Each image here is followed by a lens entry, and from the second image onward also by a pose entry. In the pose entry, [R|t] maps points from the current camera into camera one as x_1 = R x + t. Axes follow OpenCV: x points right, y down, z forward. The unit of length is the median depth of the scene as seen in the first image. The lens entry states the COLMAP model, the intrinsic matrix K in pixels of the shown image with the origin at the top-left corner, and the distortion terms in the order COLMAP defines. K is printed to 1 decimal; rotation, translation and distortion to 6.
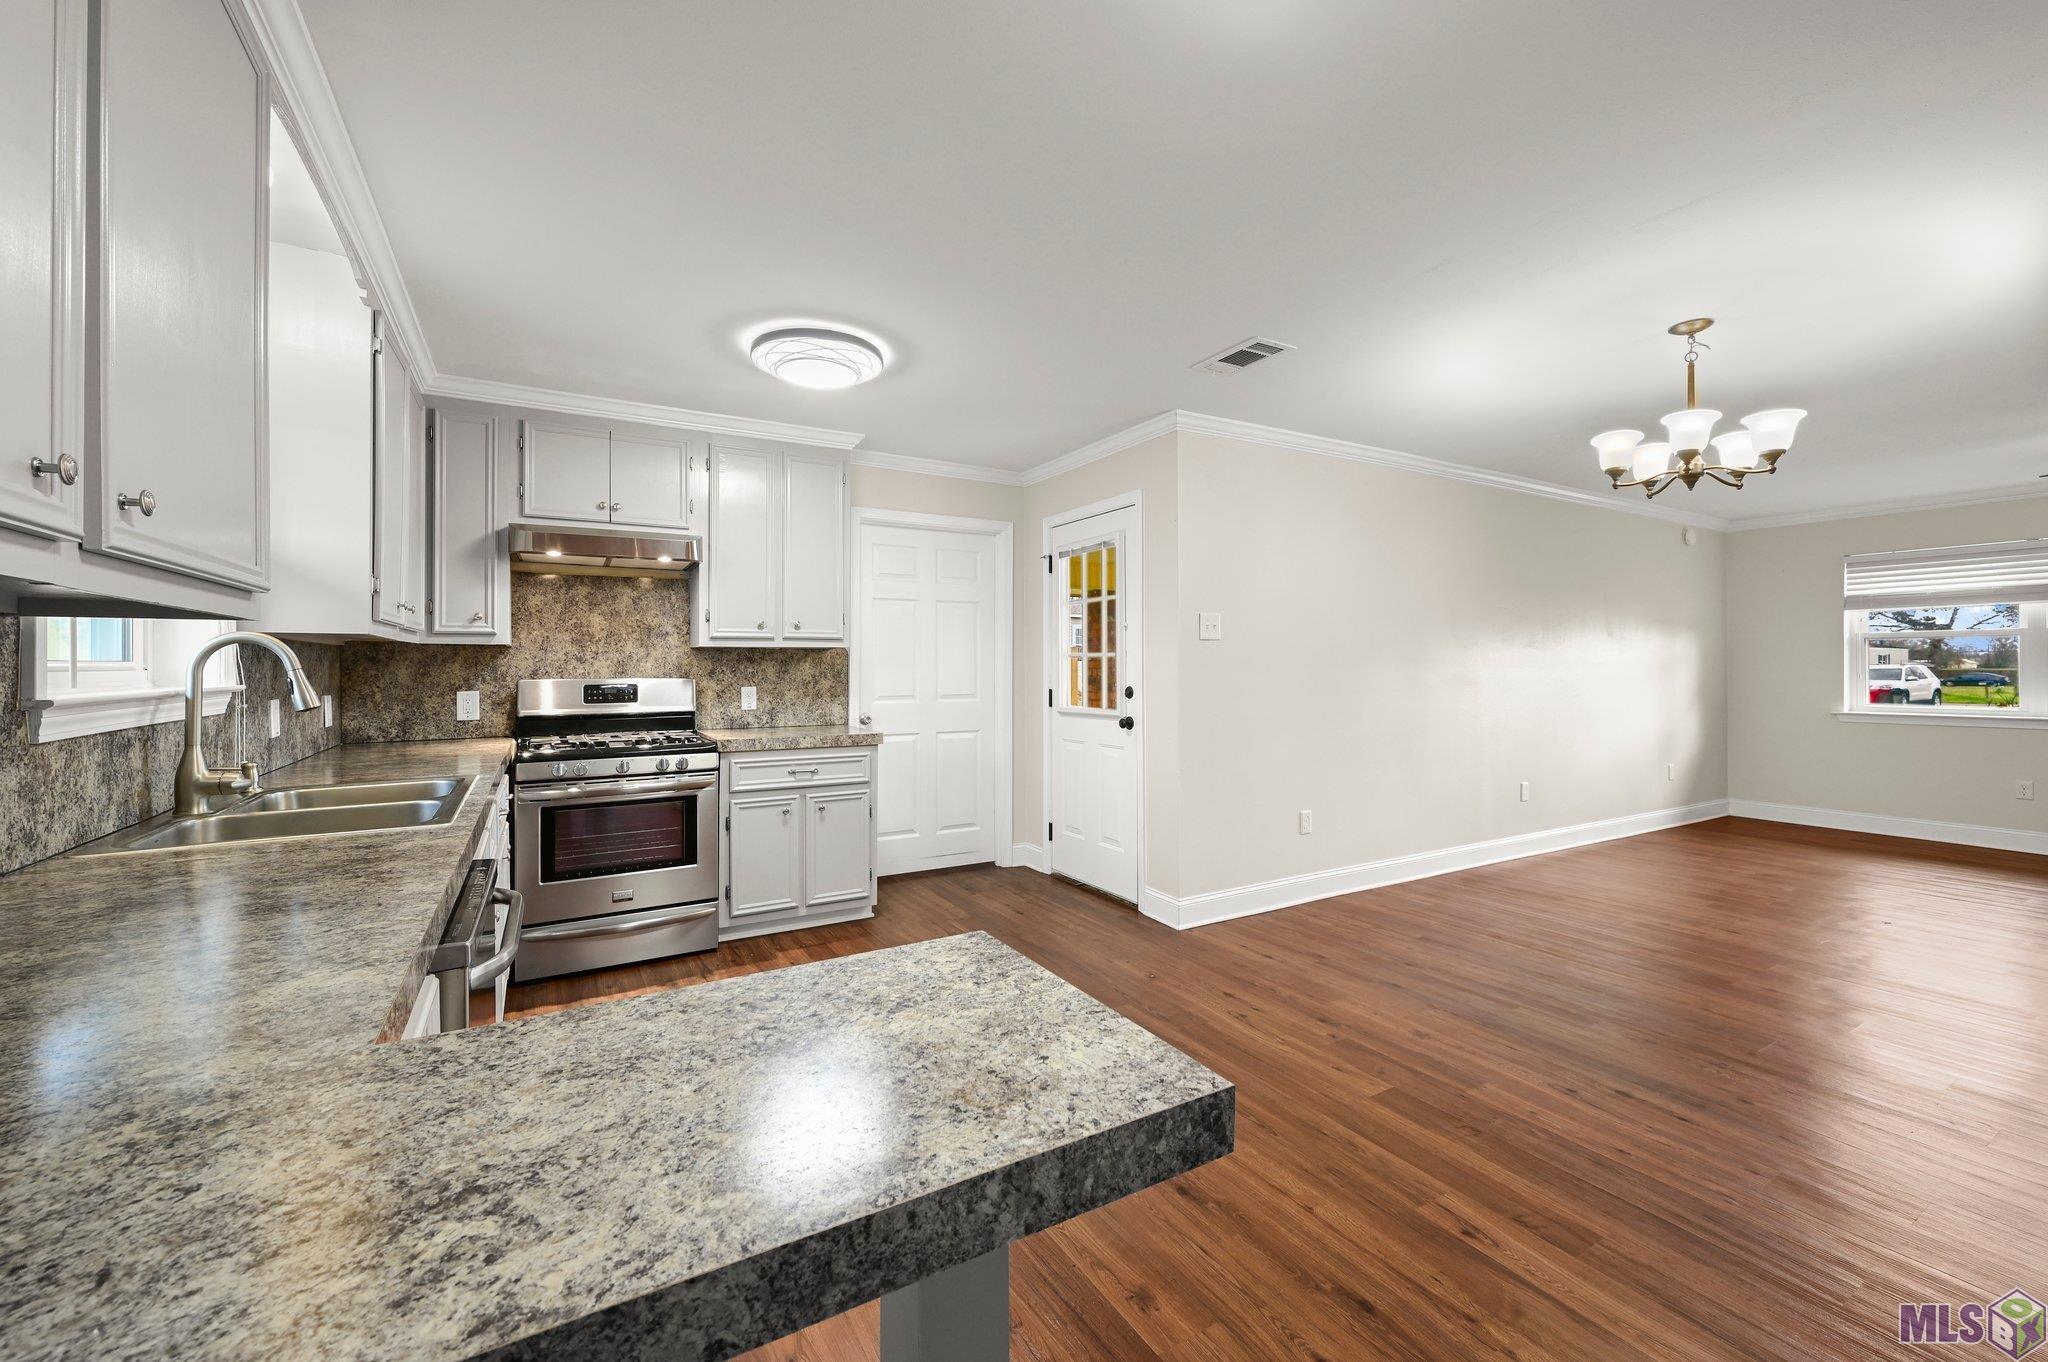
lens RADIAL K [[810.8, 0, 1019.9], [0, 810.8, 666.0], [0, 0, 1]] dist [0.002051, -0.000248]
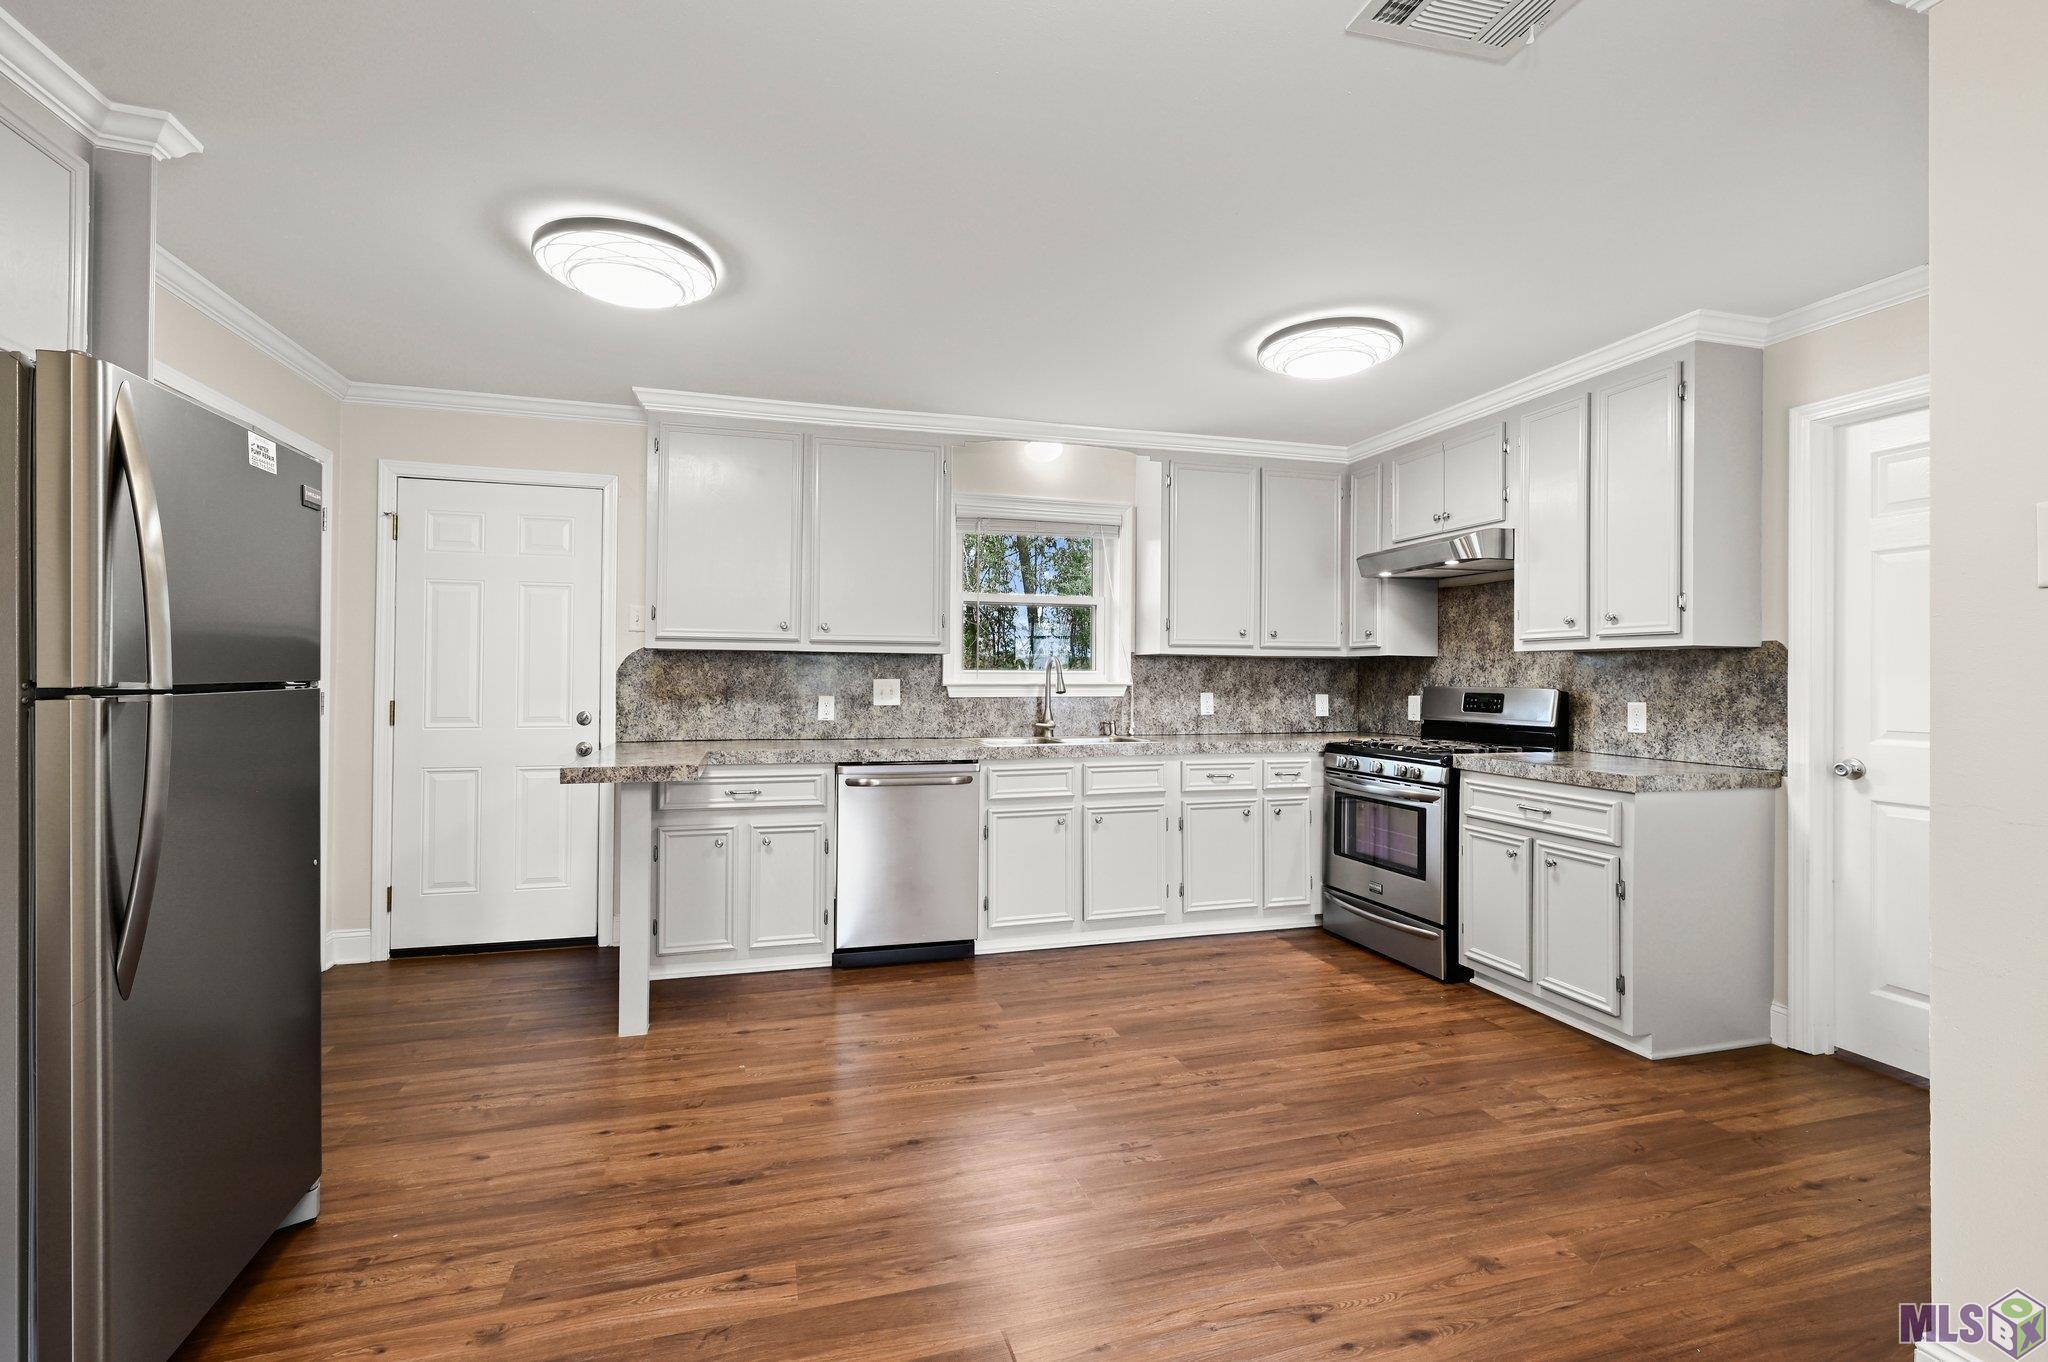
lens RADIAL K [[913.3, 0, 1016.7], [0, 913.3, 673.0], [0, 0, 1]] dist [0.005320, 0.000589]
pose [[-0.246823, -0.004315, -0.969051, 0.700627], [-0.005339, 0.999981, -0.003093, 0.005042], [0.969046, 0.004410, -0.246841, 0.733441]]
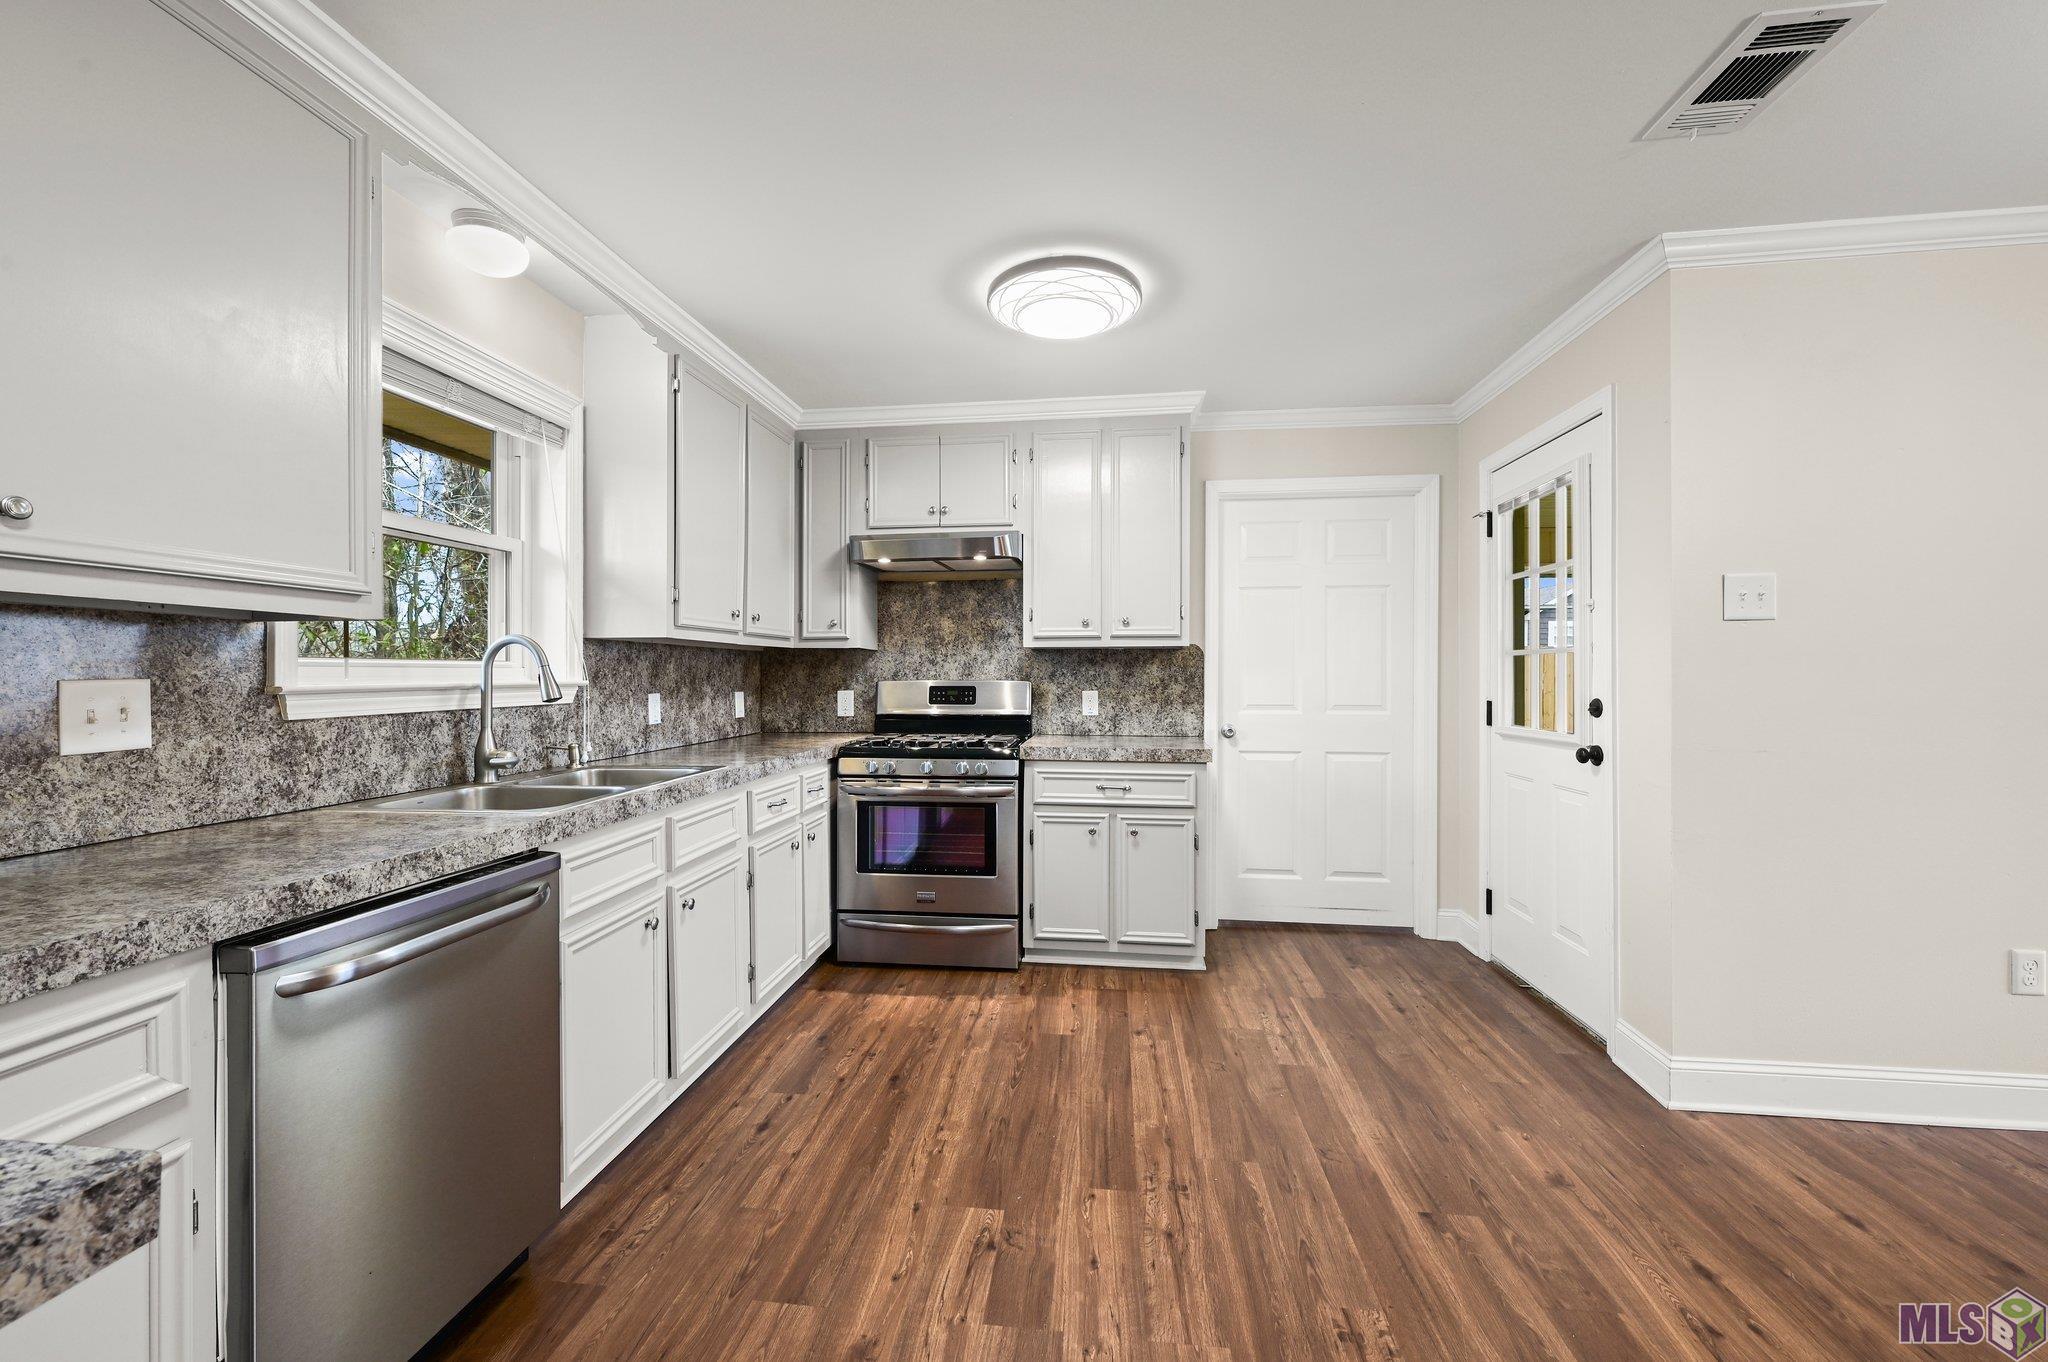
lens RADIAL K [[810.8, 0, 1017.4], [0, 810.8, 675.3], [0, 0, 1]] dist [0.002051, -0.000248]
pose [[0.794724, 0.002227, -0.606966, 0.180491], [-0.001056, 0.999997, 0.002286, 0.006716], [0.606970, -0.001176, 0.794724, 0.240715]]
